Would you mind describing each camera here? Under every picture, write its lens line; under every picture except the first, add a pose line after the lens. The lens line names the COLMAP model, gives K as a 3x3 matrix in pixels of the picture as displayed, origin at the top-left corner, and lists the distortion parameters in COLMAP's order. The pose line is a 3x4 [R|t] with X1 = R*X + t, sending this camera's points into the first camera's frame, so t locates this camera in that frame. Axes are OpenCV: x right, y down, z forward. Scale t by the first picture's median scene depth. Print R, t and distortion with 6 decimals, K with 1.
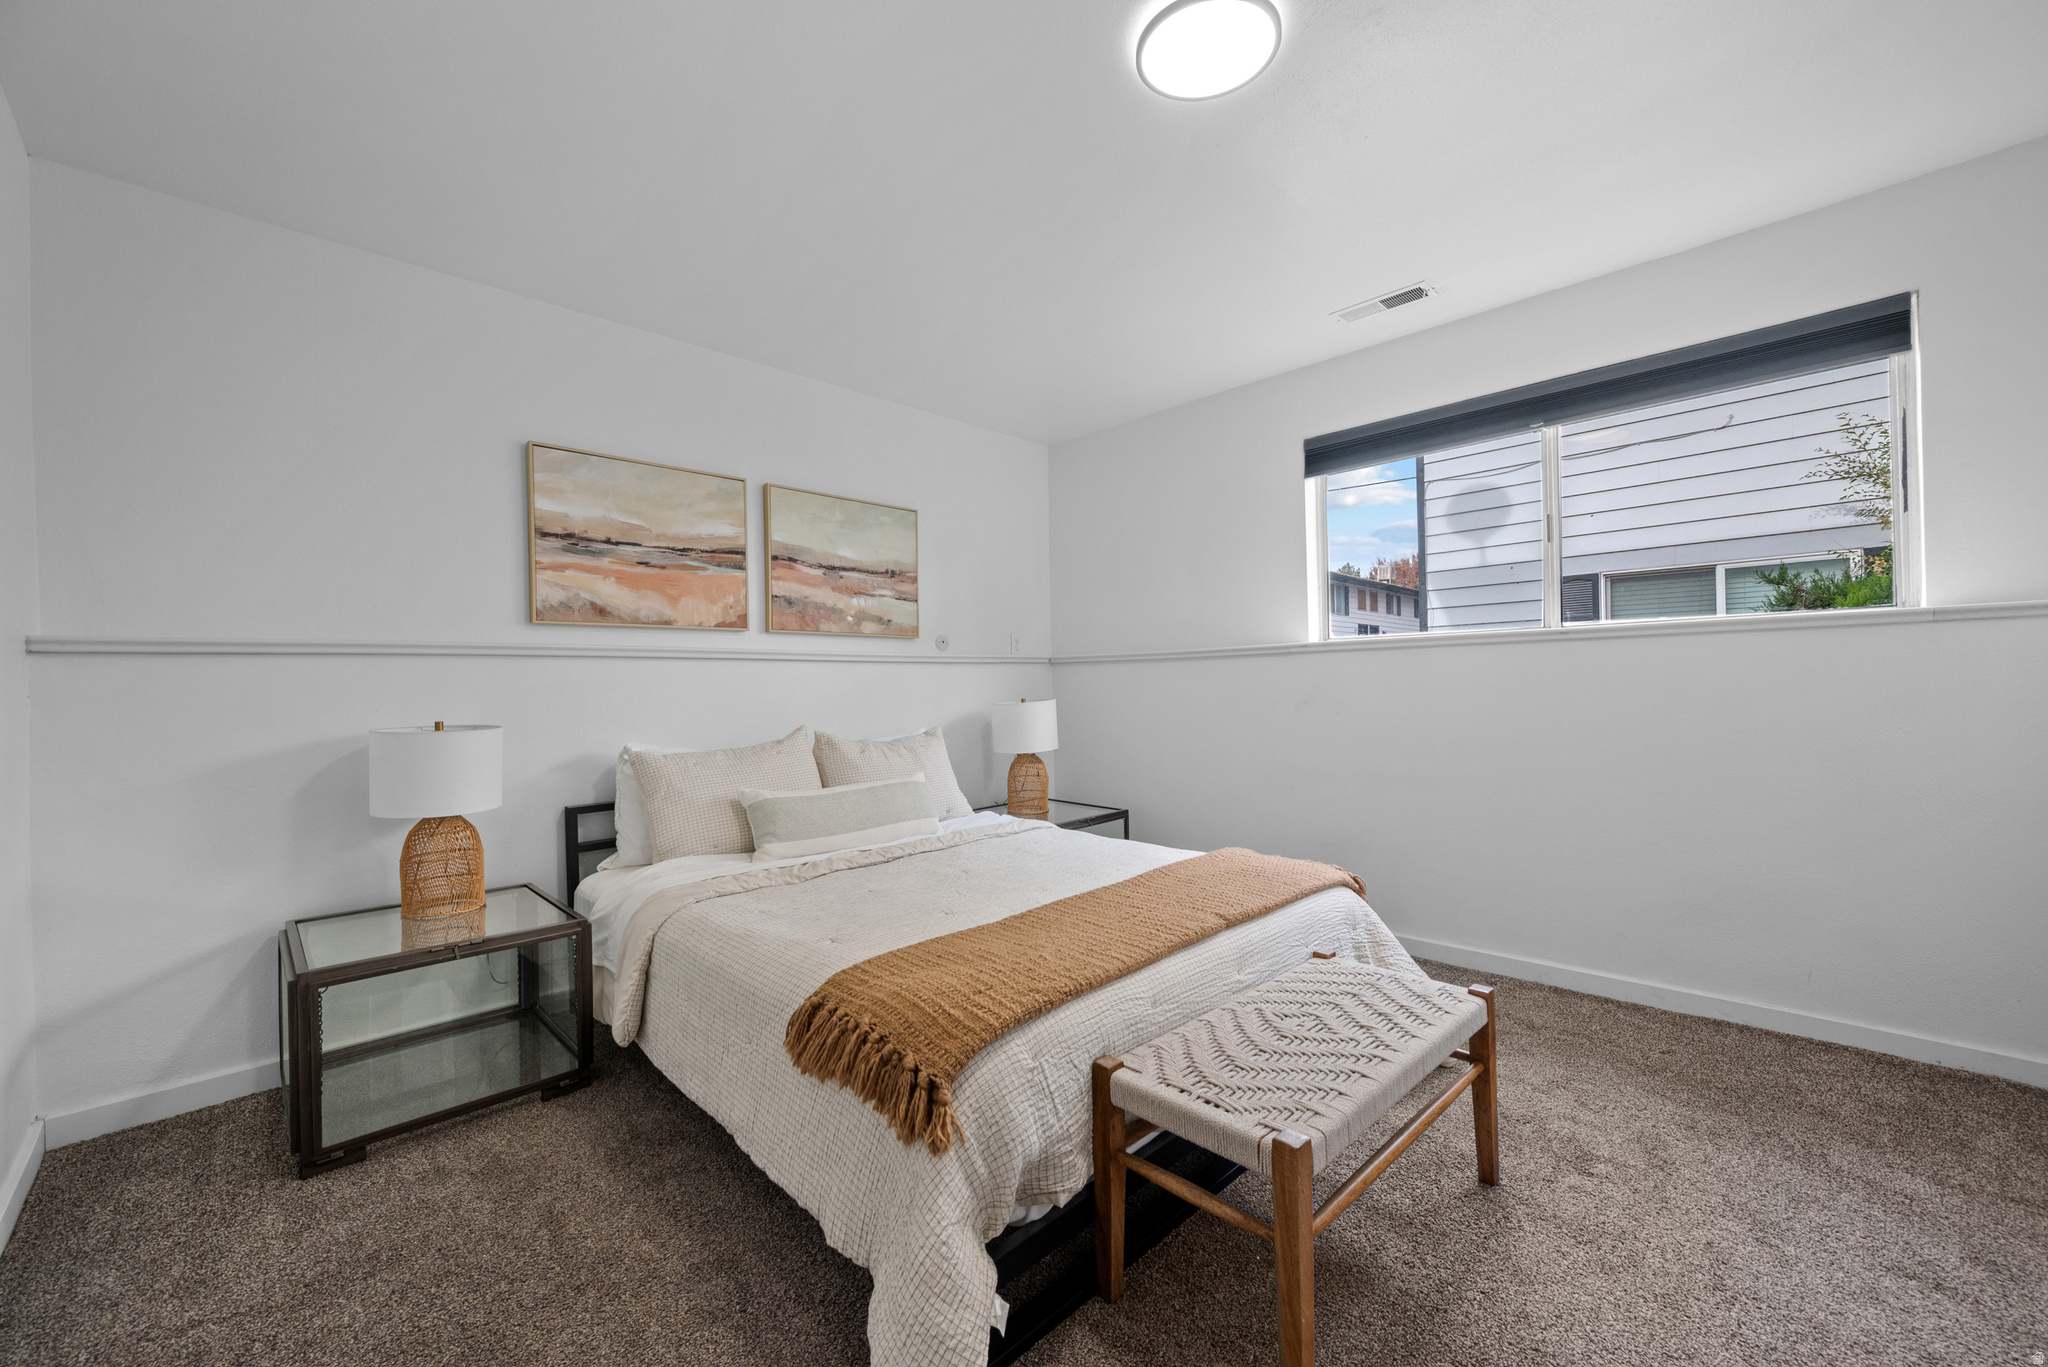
lens RADIAL K [[814.9, 0, 1024.0], [0, 814.9, 683.5], [0, 0, 1]] dist [-0.000298, -0.000052]
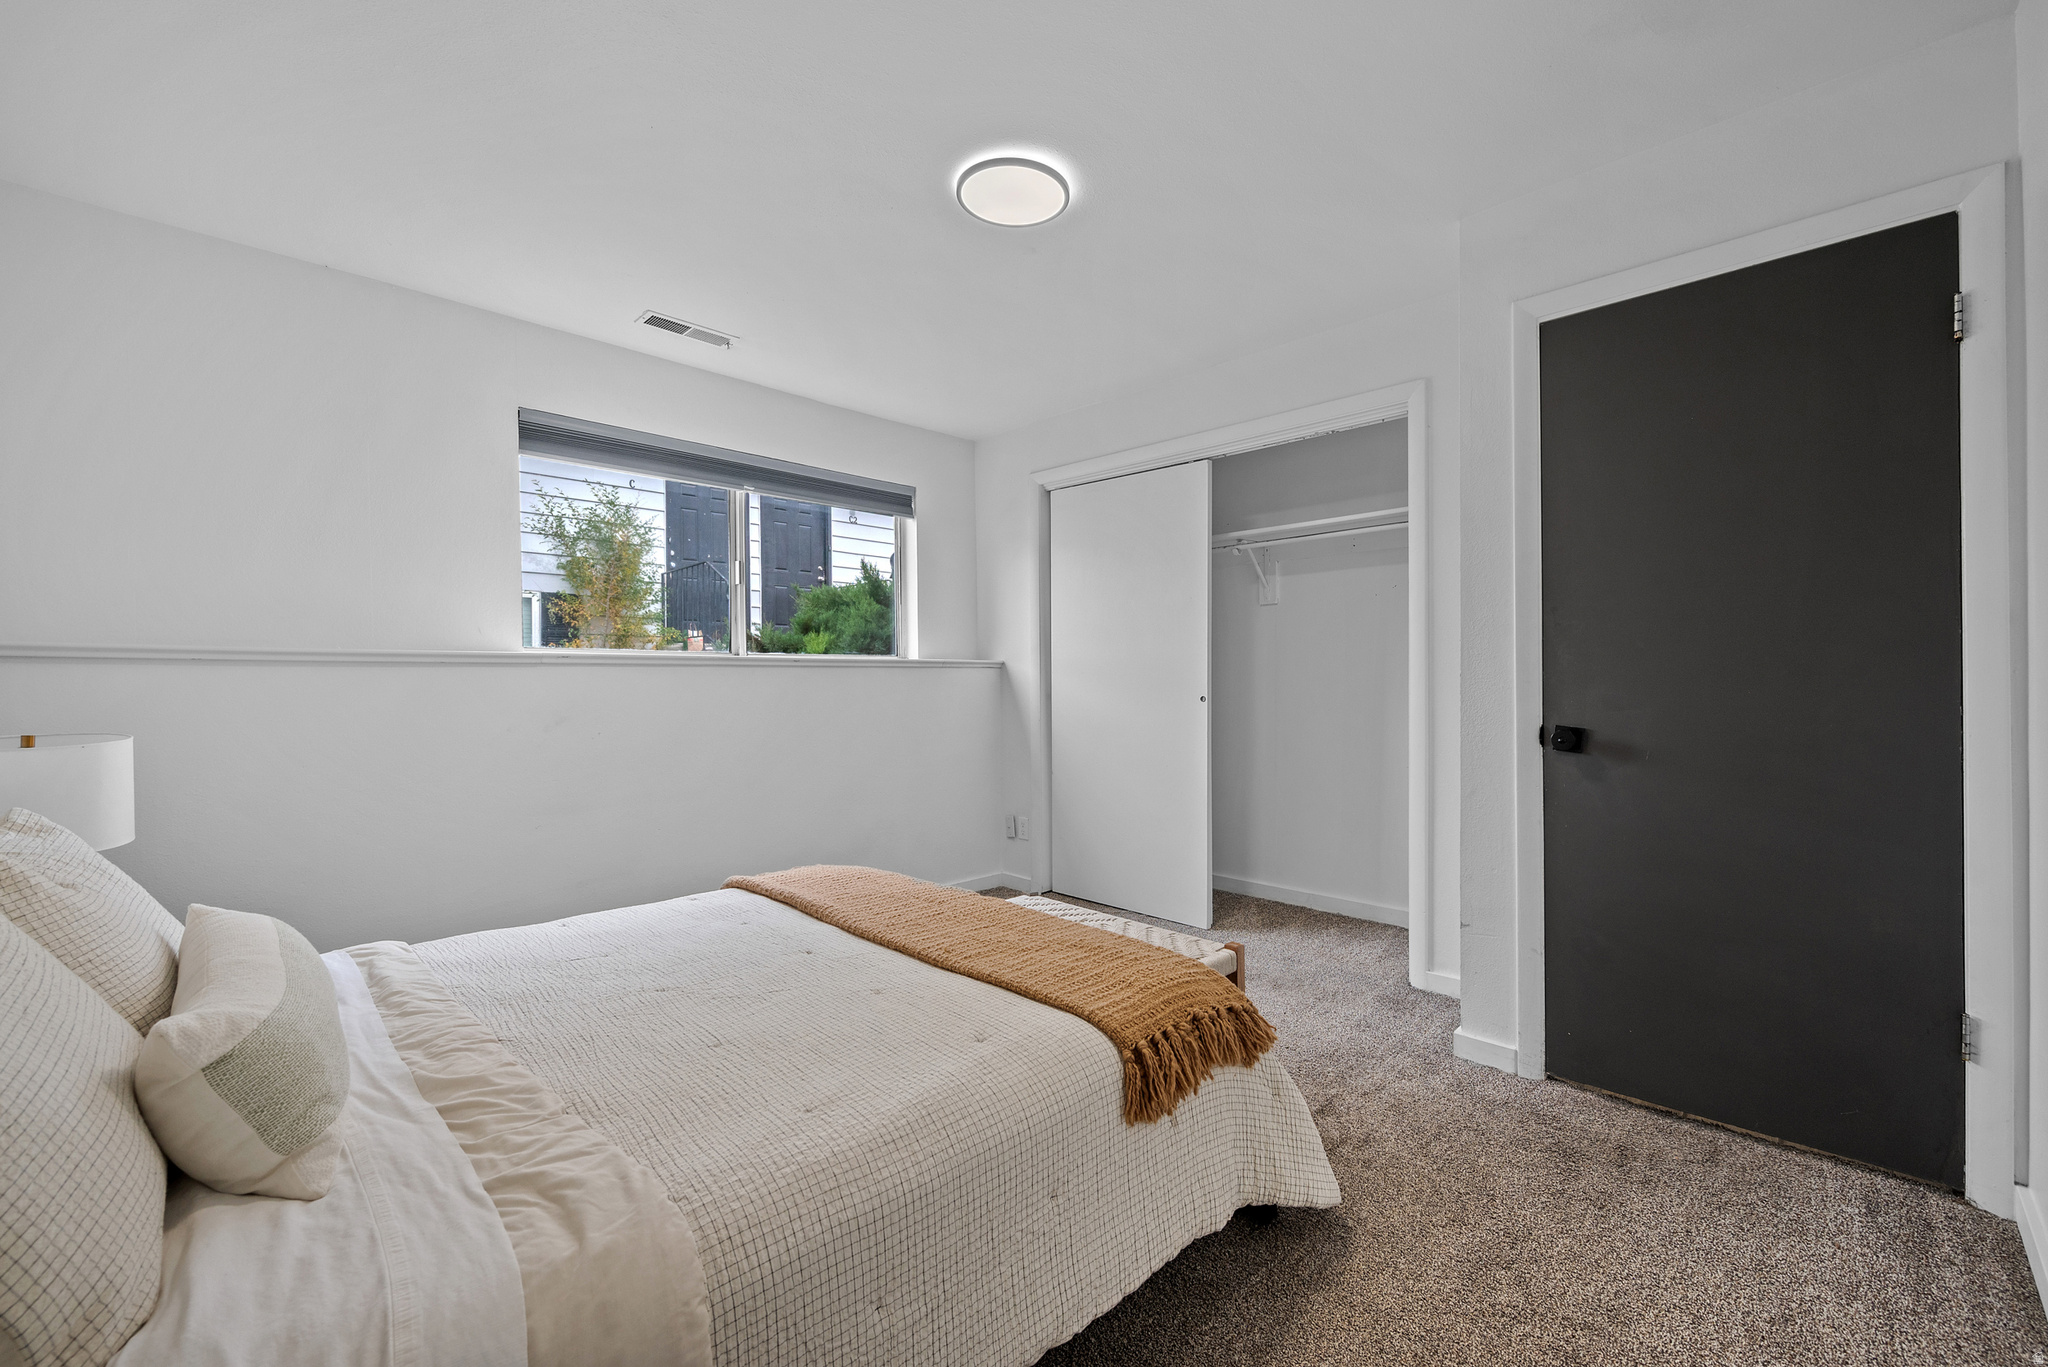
lens RADIAL K [[843.9, 0, 1026.9], [0, 843.9, 688.1], [0, 0, 1]] dist [-0.000272, -0.000009]
pose [[-0.019736, 0.023195, 0.999536, -0.584957], [0.017989, 0.999577, -0.022841, 0.017189], [-0.999643, 0.017530, -0.020145, 0.565400]]
